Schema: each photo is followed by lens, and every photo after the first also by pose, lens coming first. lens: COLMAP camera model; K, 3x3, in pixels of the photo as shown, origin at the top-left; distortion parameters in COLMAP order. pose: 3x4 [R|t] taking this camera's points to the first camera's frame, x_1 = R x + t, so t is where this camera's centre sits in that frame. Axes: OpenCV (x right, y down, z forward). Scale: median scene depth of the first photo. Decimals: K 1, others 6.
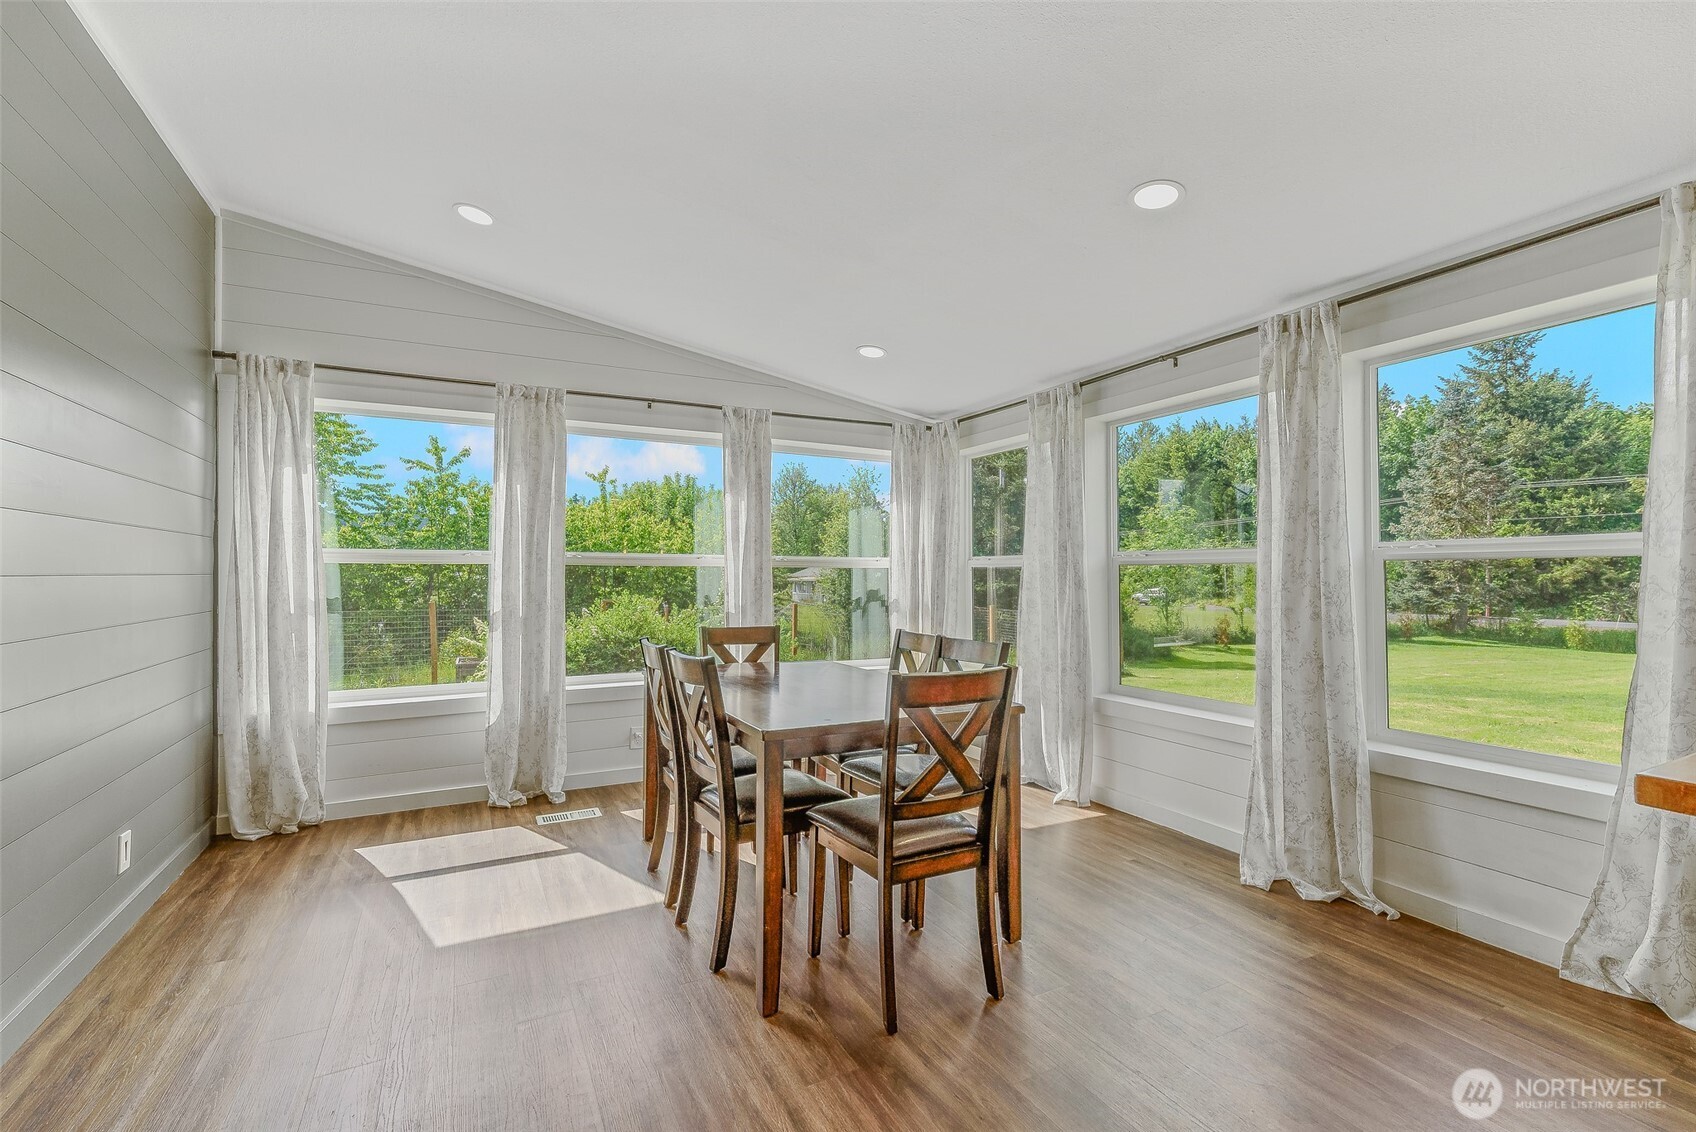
lens RADIAL K [[731.1, 0, 860.6], [0, 731.1, 561.8], [0, 0, 1]] dist [0.018489, -0.002482]
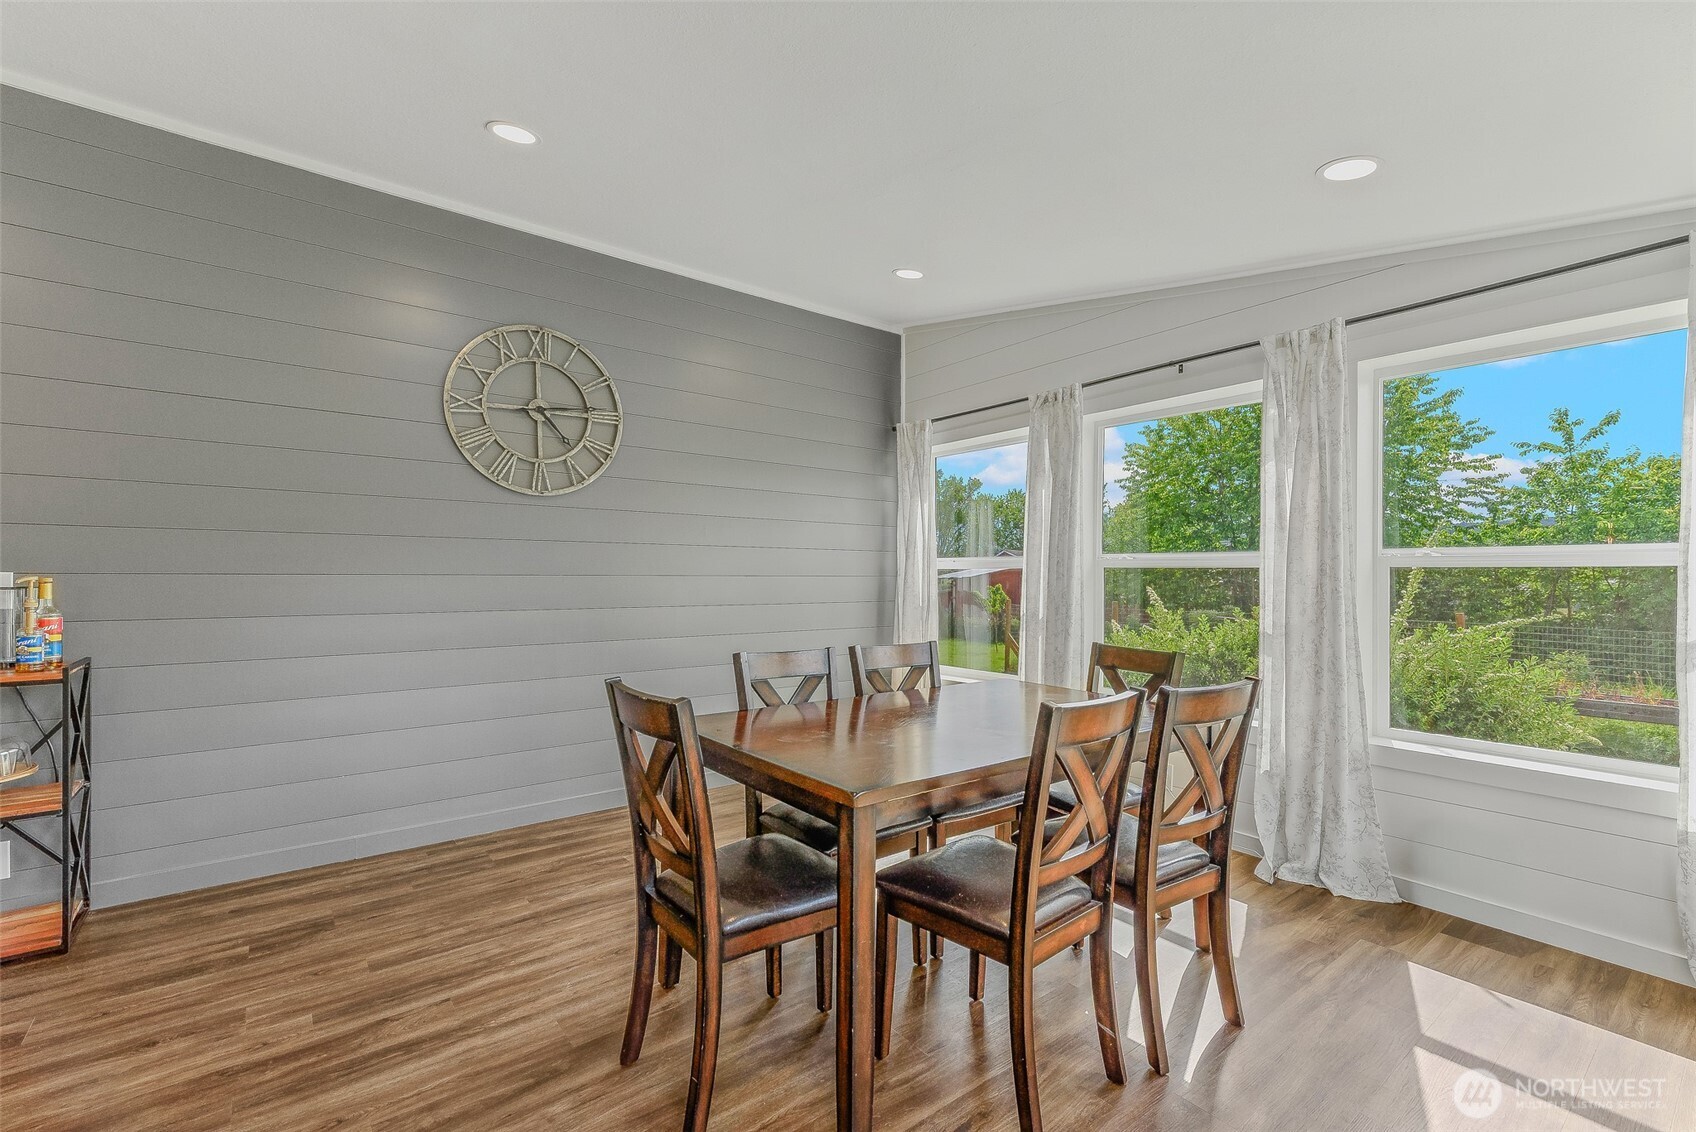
lens RADIAL K [[731.1, 0, 855.9], [0, 731.1, 567.8], [0, 0, 1]] dist [0.018489, -0.002482]
pose [[0.149514, 0.001898, -0.988758, 0.108314], [0.002020, 0.999995, 0.002225, 0.000045], [0.988758, -0.002330, 0.149509, 0.121686]]
